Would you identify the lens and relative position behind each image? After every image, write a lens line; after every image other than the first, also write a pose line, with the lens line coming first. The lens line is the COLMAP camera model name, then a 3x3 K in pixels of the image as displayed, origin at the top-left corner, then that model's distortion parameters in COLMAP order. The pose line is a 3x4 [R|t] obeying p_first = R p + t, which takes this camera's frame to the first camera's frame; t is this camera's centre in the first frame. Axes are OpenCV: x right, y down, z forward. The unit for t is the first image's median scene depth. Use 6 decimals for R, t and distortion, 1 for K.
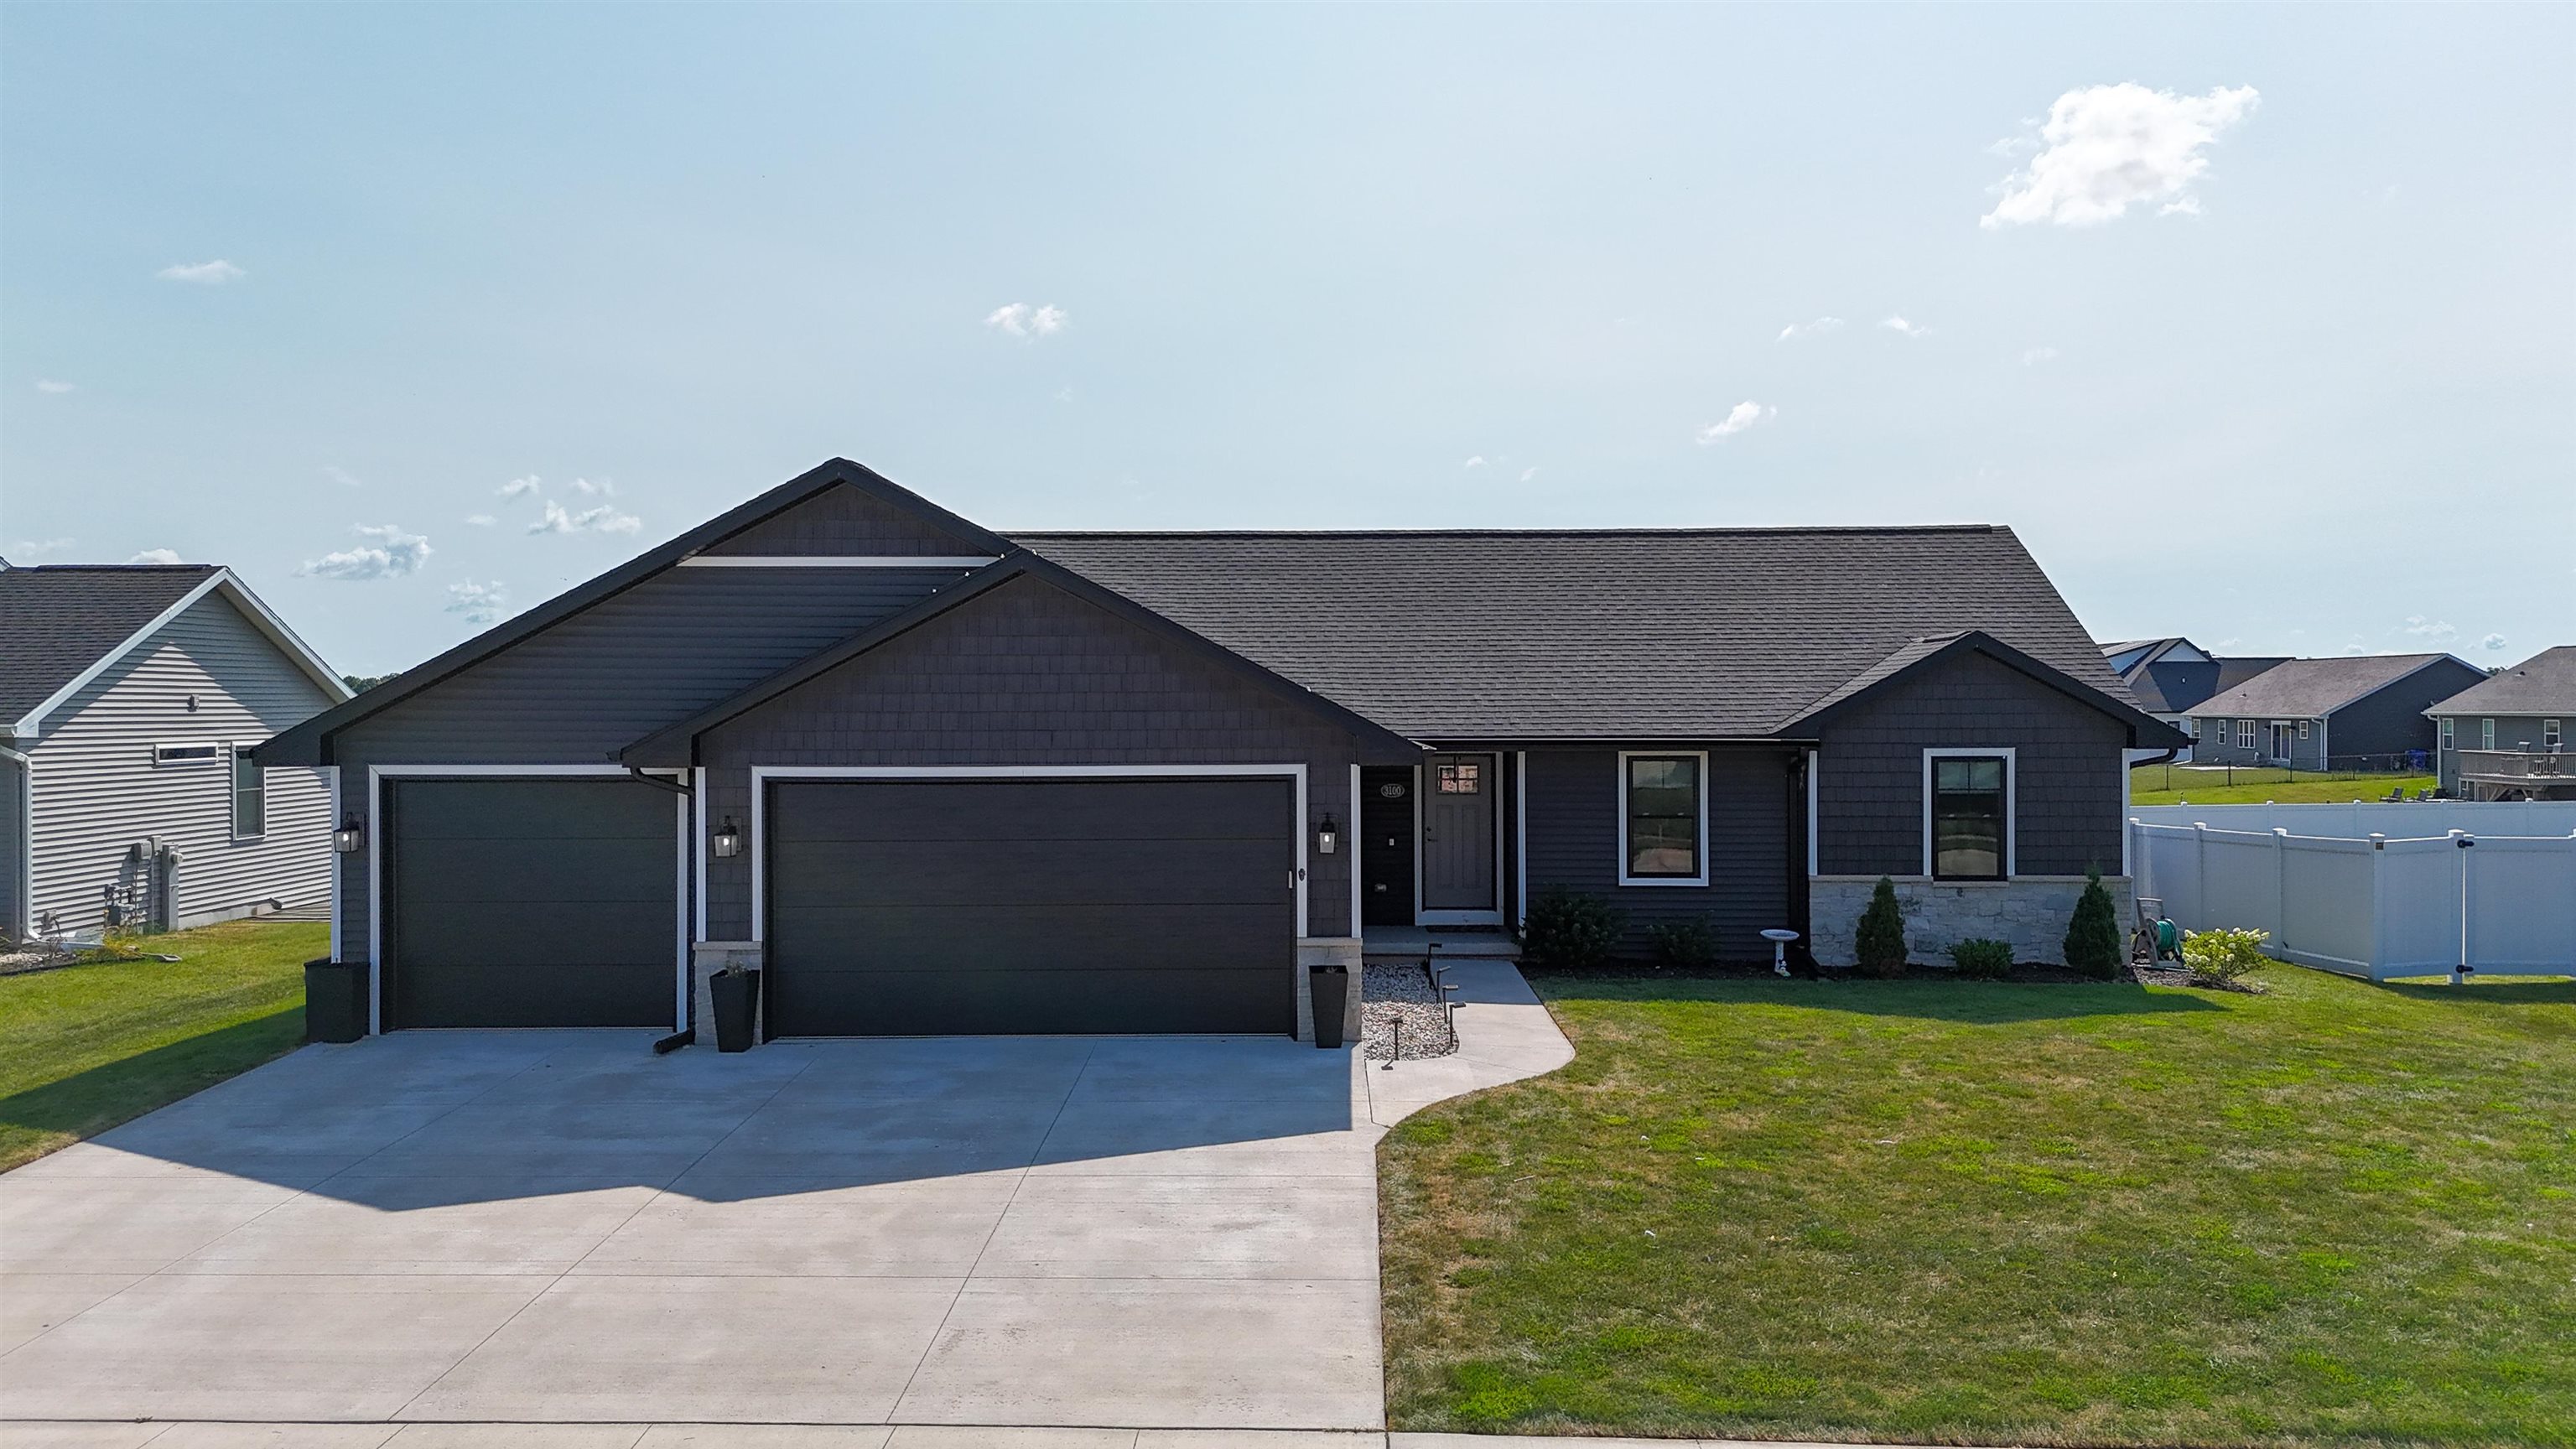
lens RADIAL K [[1899.5, 0, 1288.0], [0, 1899.5, 724.5], [0, 0, 1]] dist [0.078728, -0.065750]
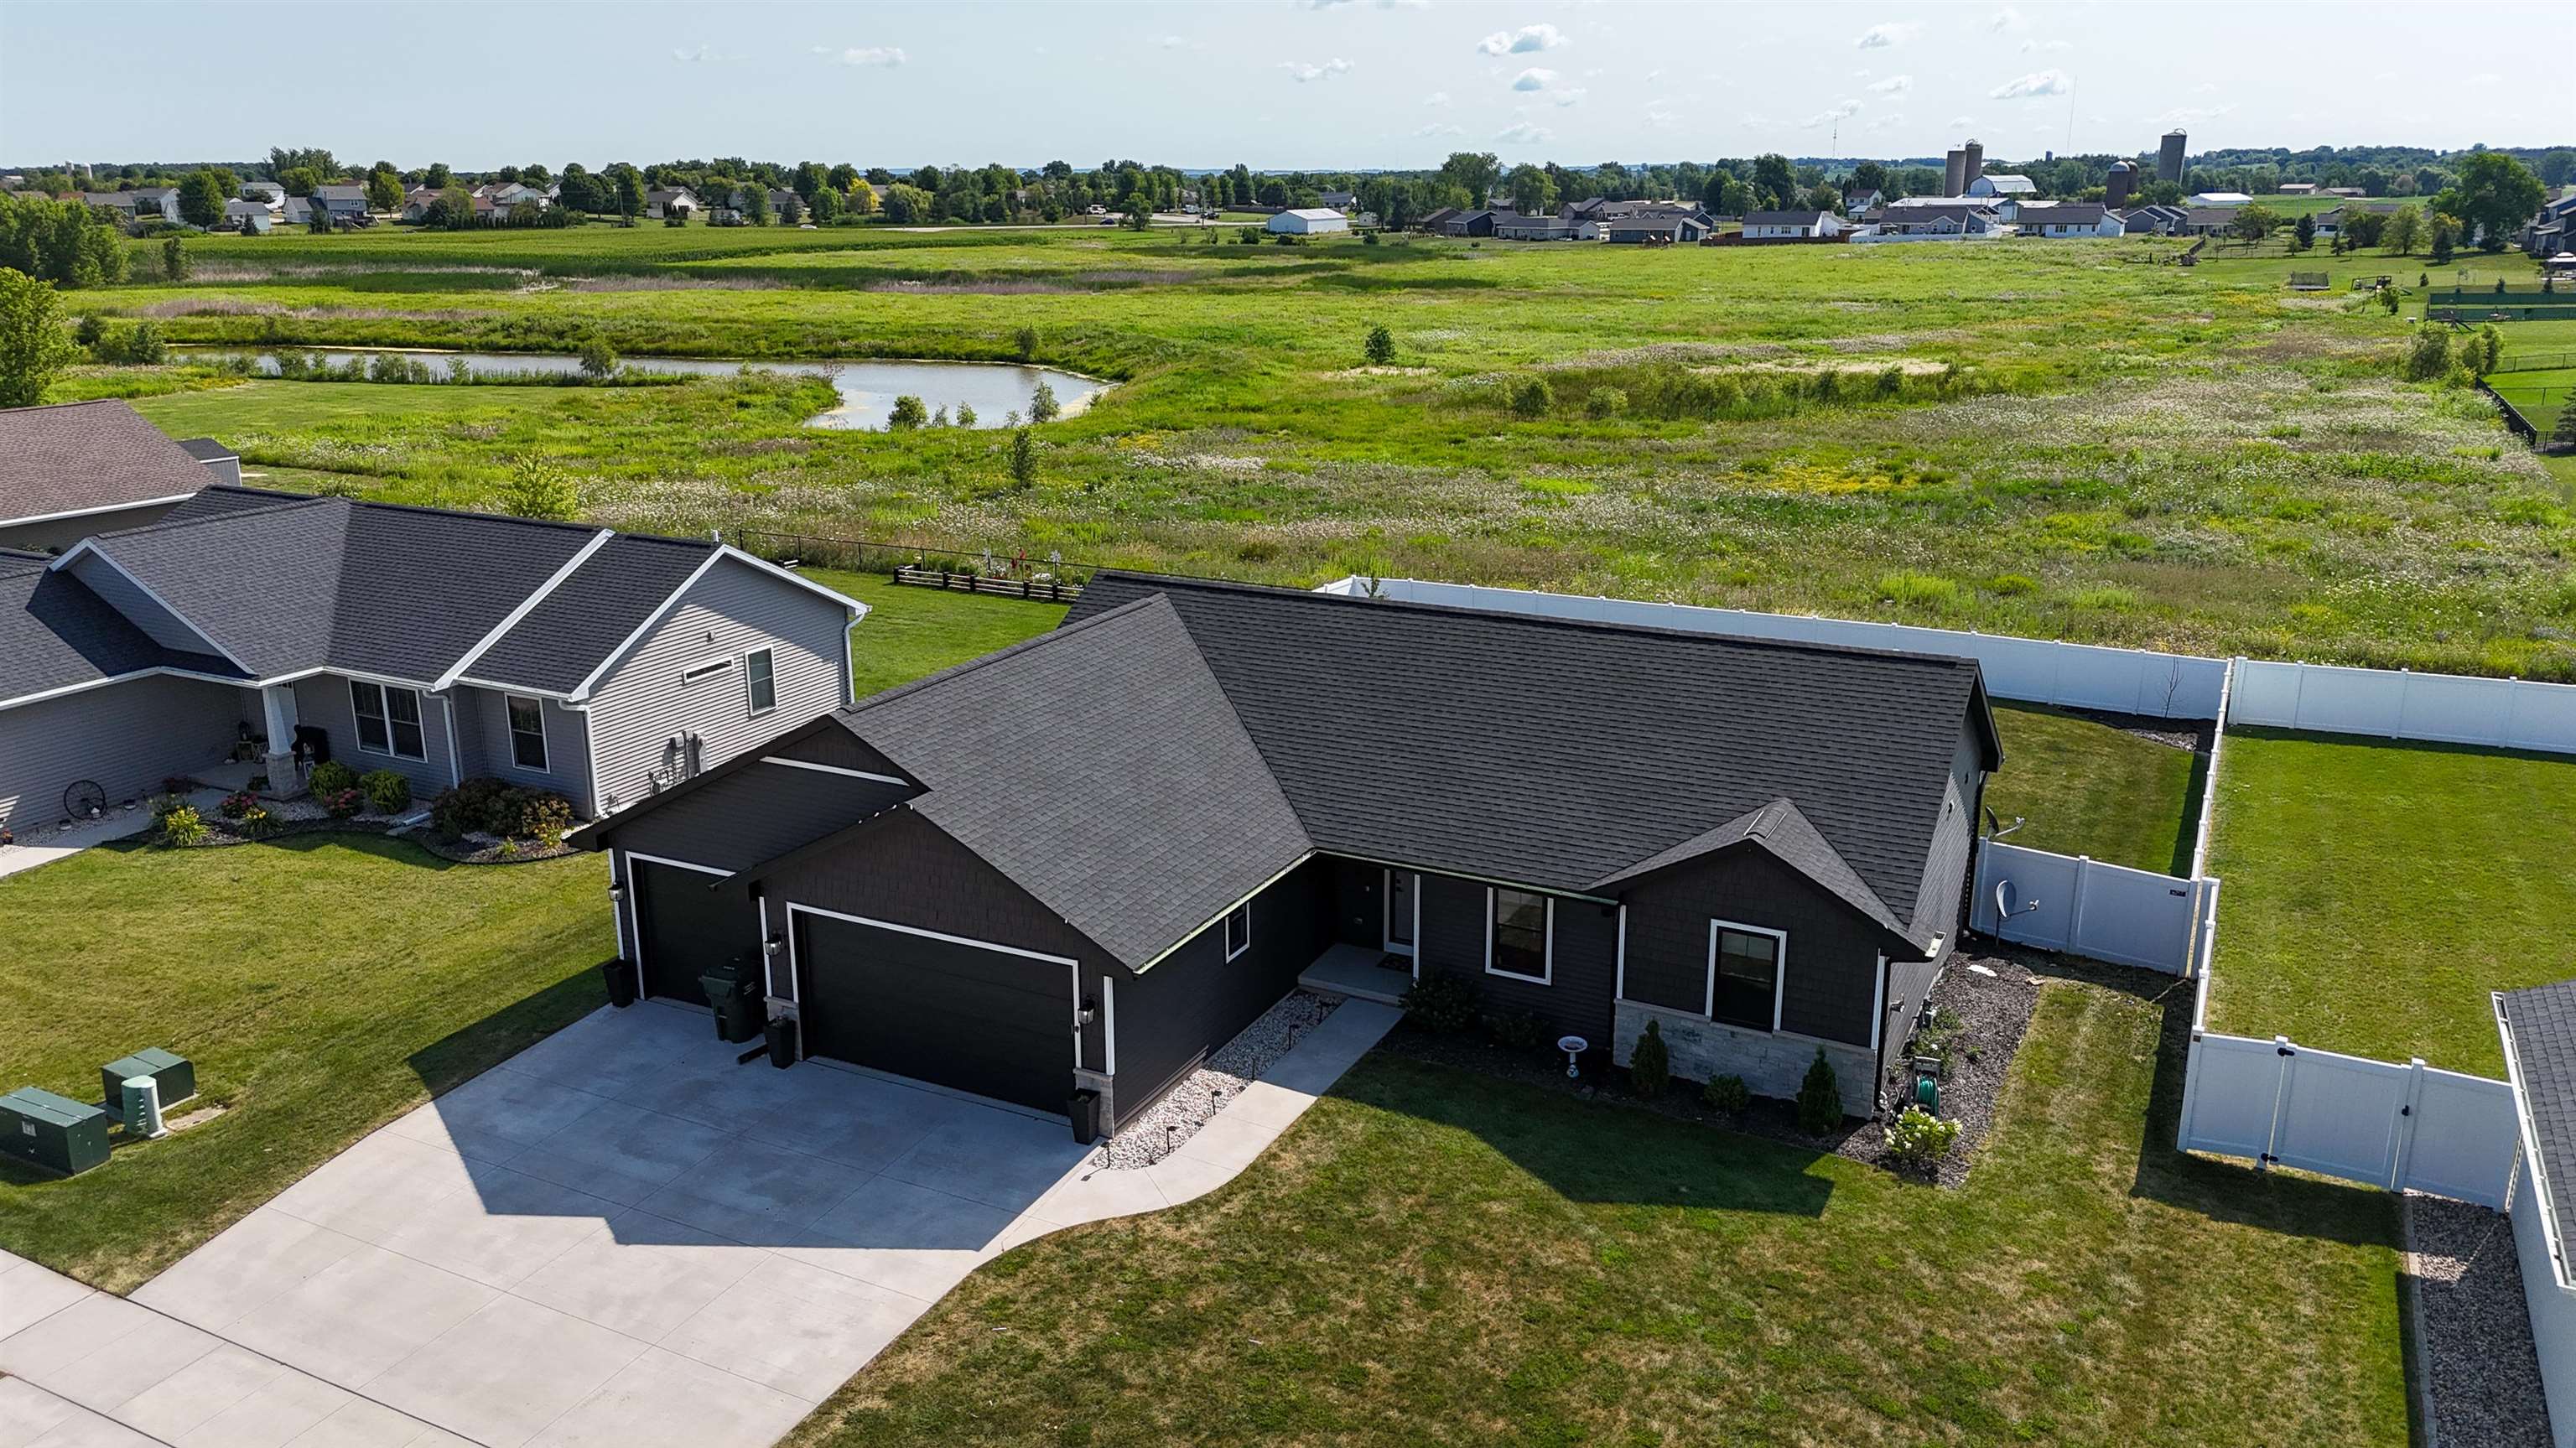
lens RADIAL K [[1899.4, 0, 1288.0], [0, 1899.4, 724.0], [0, 0, 1]] dist [0.078728, -0.065750]
pose [[0.896449, 0.124218, -0.425381, 0.600737], [-0.004090, 0.962188, 0.272355, -0.441335], [0.443128, -0.242413, 0.863061, -0.130959]]
